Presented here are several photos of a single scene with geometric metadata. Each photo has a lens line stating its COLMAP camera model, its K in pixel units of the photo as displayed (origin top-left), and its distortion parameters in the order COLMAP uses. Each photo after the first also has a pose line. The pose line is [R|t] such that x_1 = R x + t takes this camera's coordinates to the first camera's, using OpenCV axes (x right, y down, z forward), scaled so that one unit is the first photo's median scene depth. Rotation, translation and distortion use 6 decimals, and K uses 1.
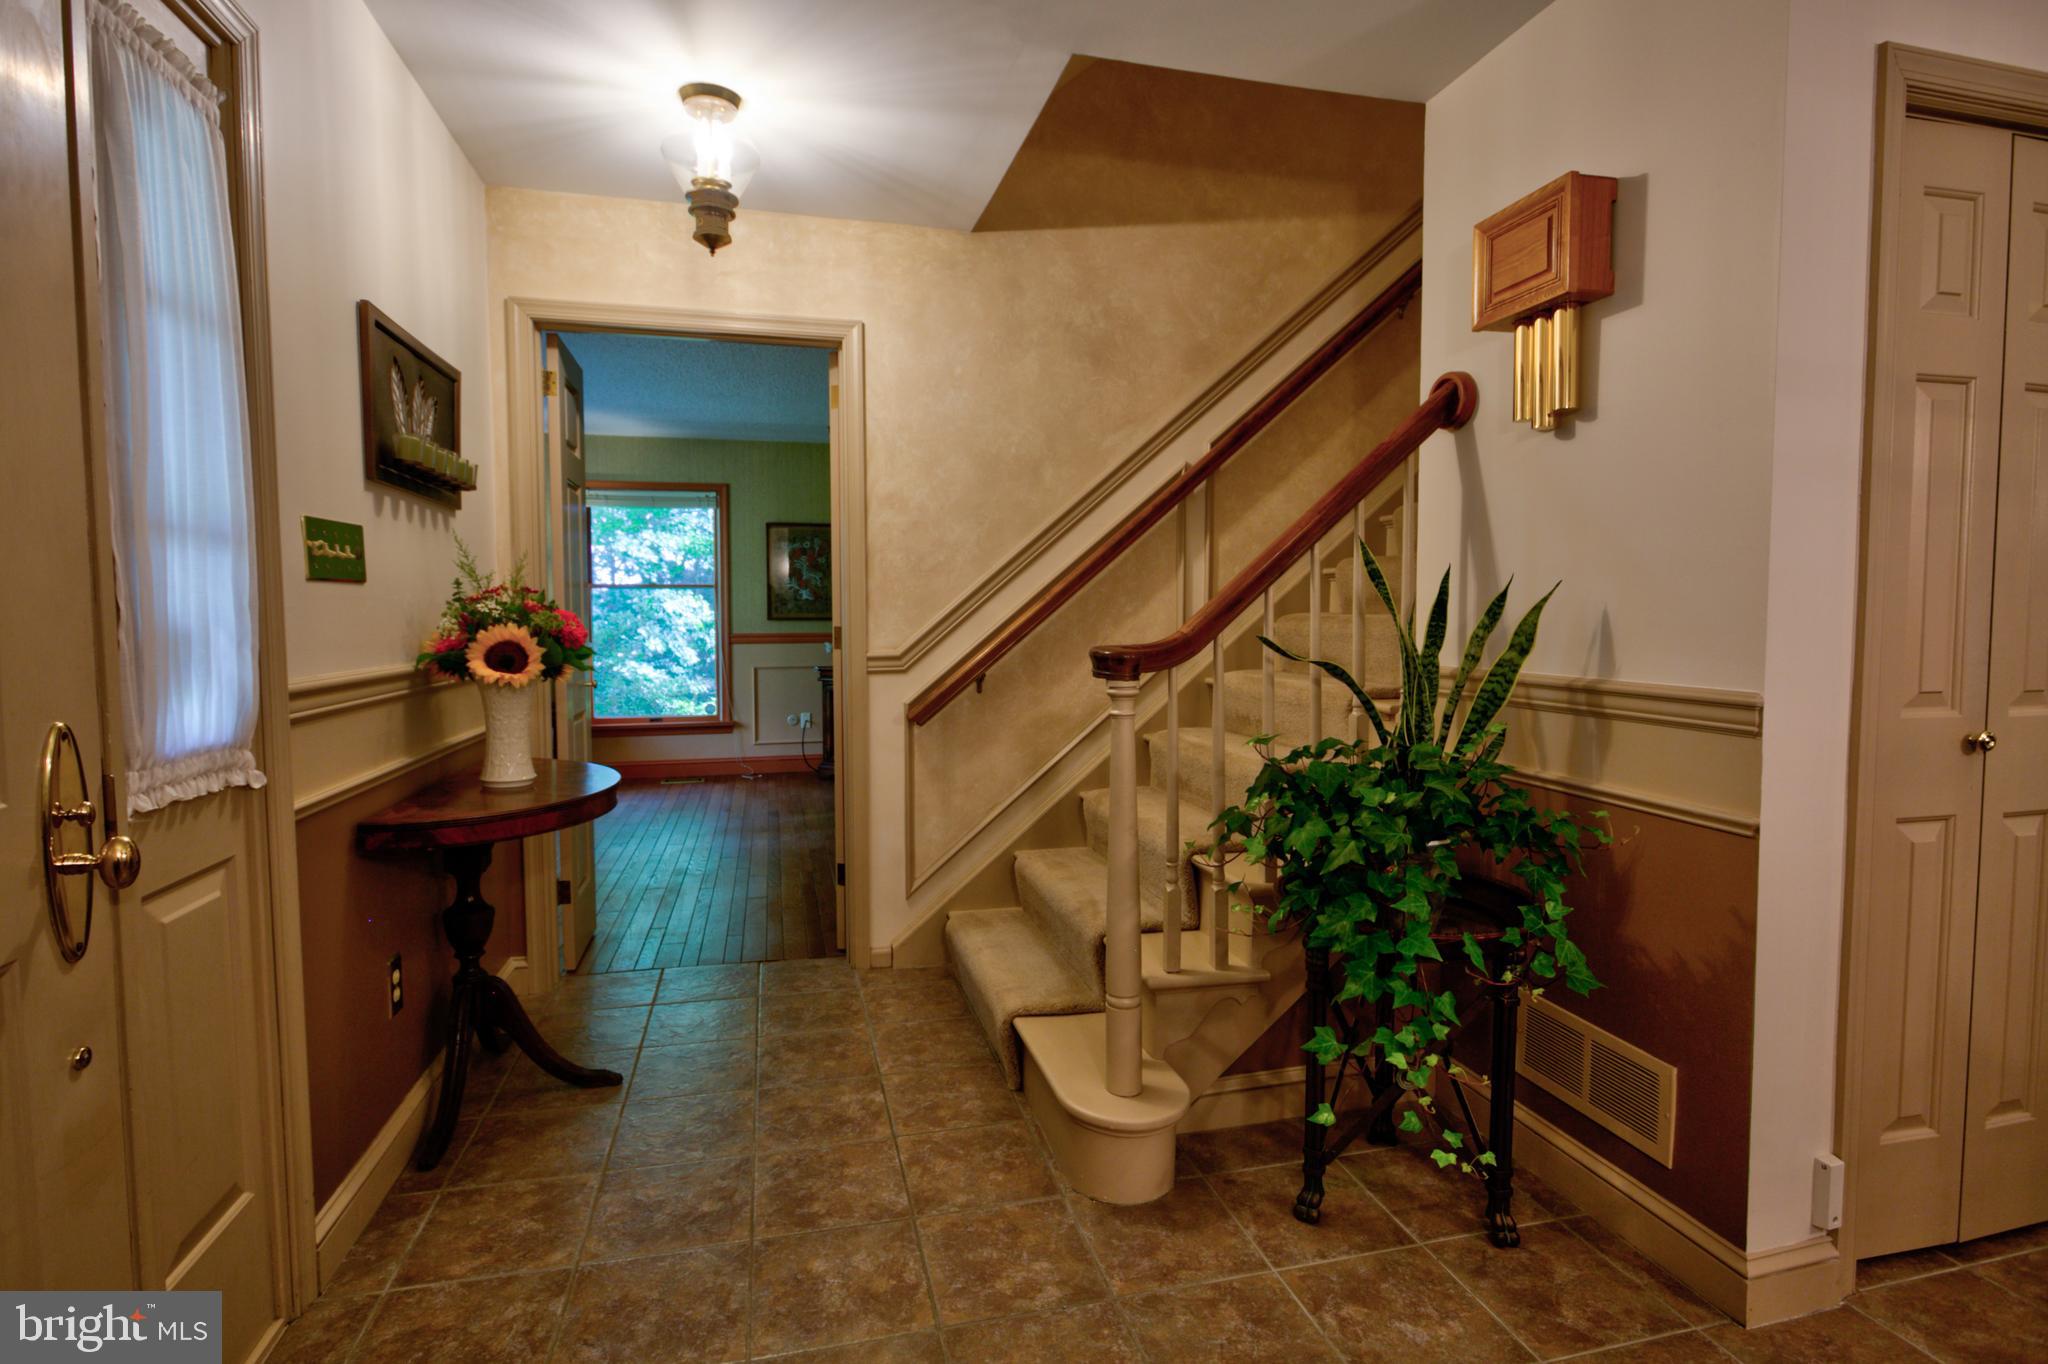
lens RADIAL K [[973.0, 0, 1019.5], [0, 973.0, 671.6], [0, 0, 1]] dist [-0.001012, 0.000834]
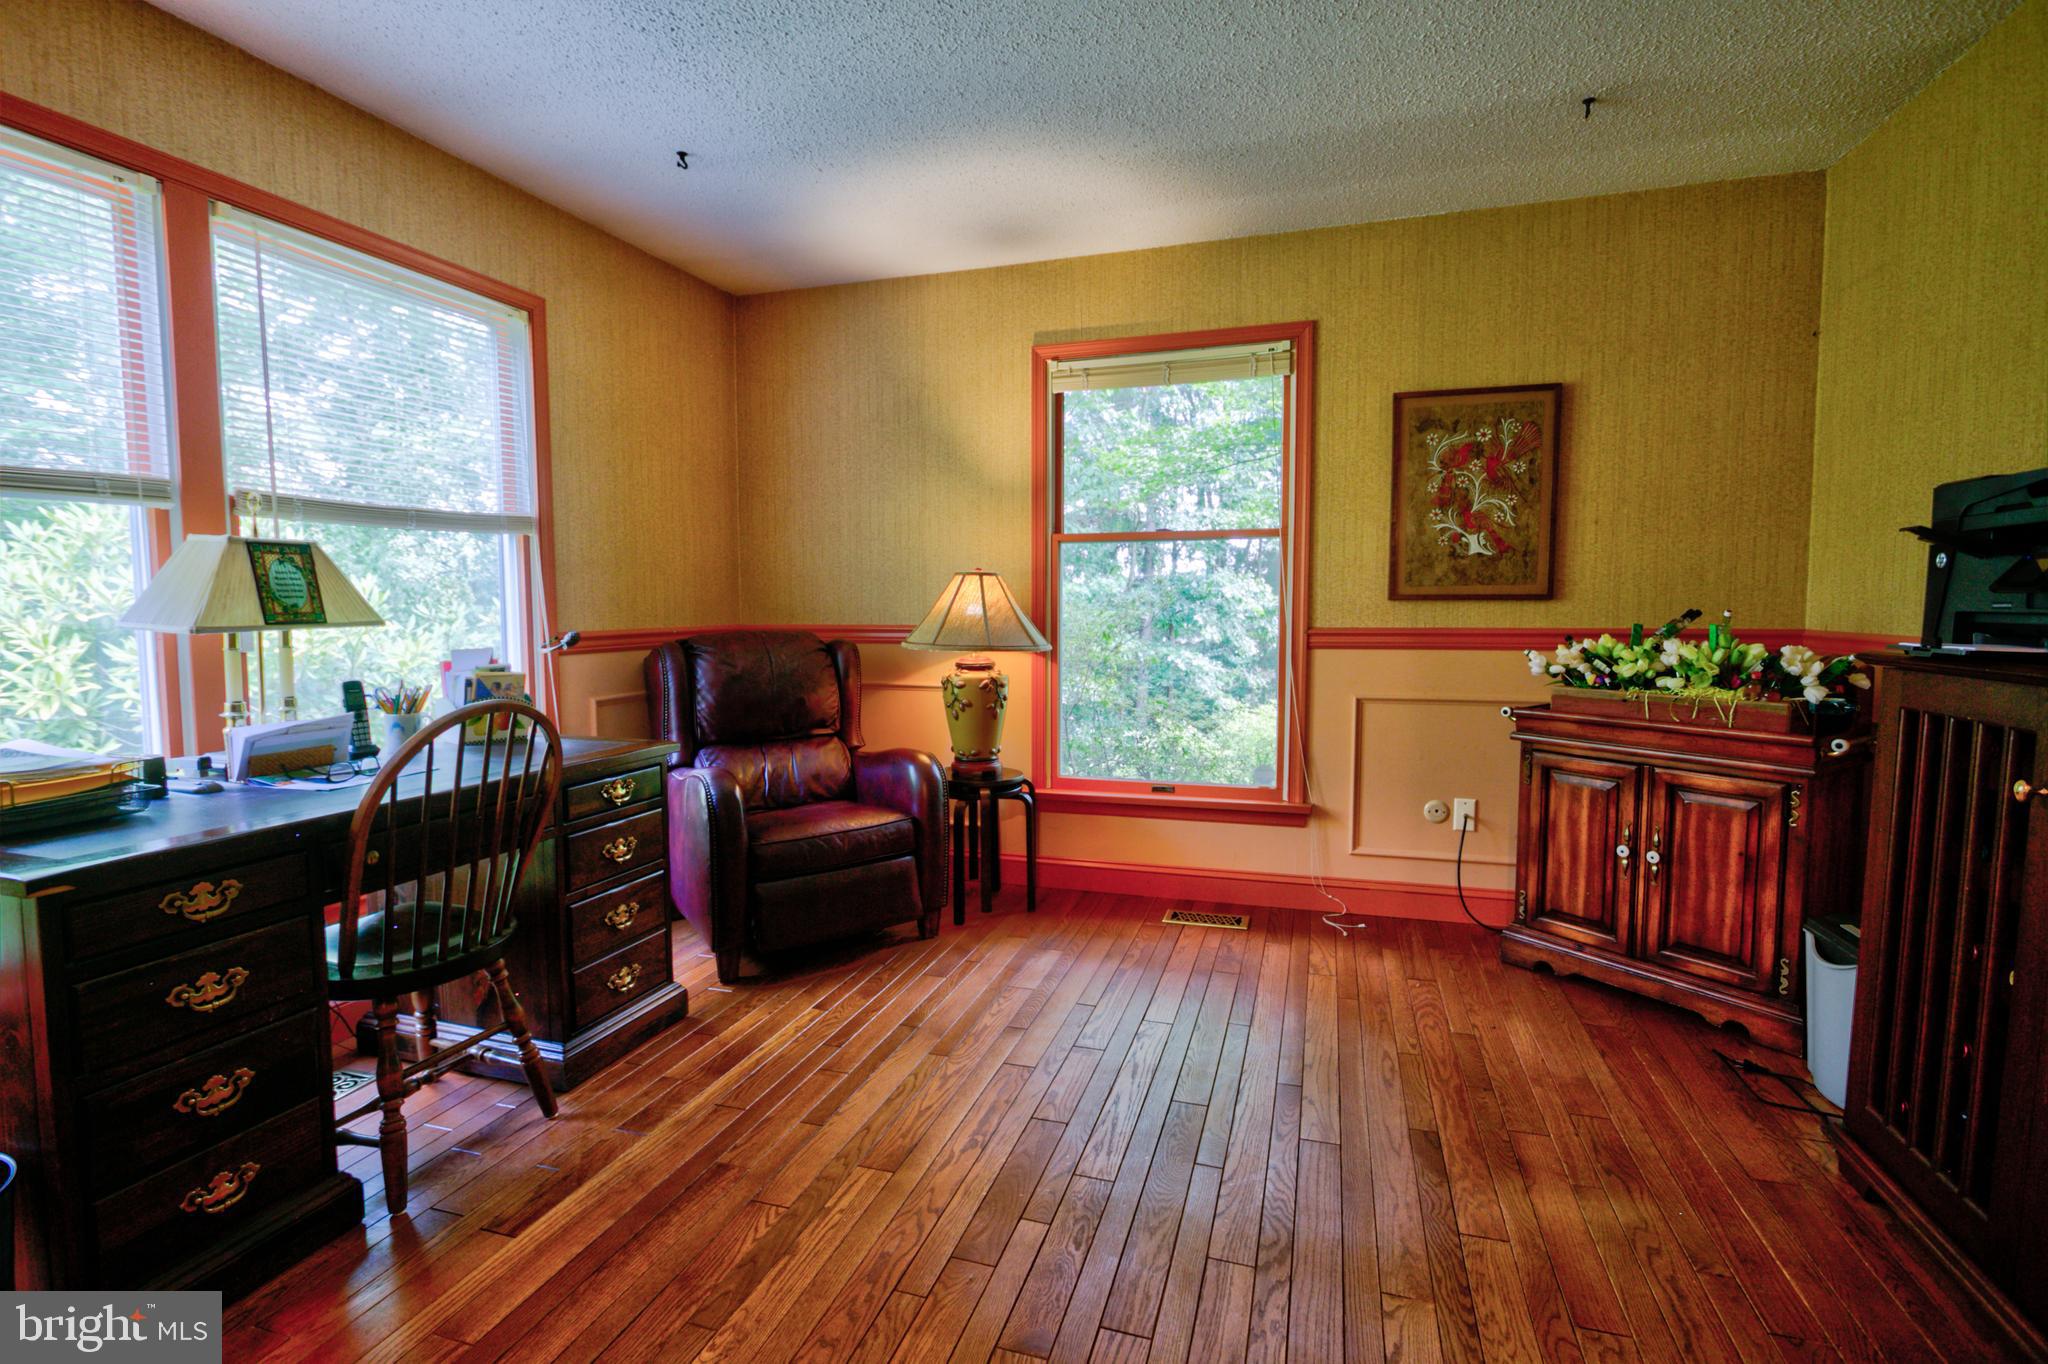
lens RADIAL K [[973.0, 0, 1019.5], [0, 973.0, 671.6], [0, 0, 1]] dist [-0.001012, 0.000834]
pose [[0.846207, 0.033938, -0.531773, -0.156314], [-0.026727, 0.999417, 0.021252, -0.023239], [0.532184, -0.003770, 0.846620, 0.496837]]
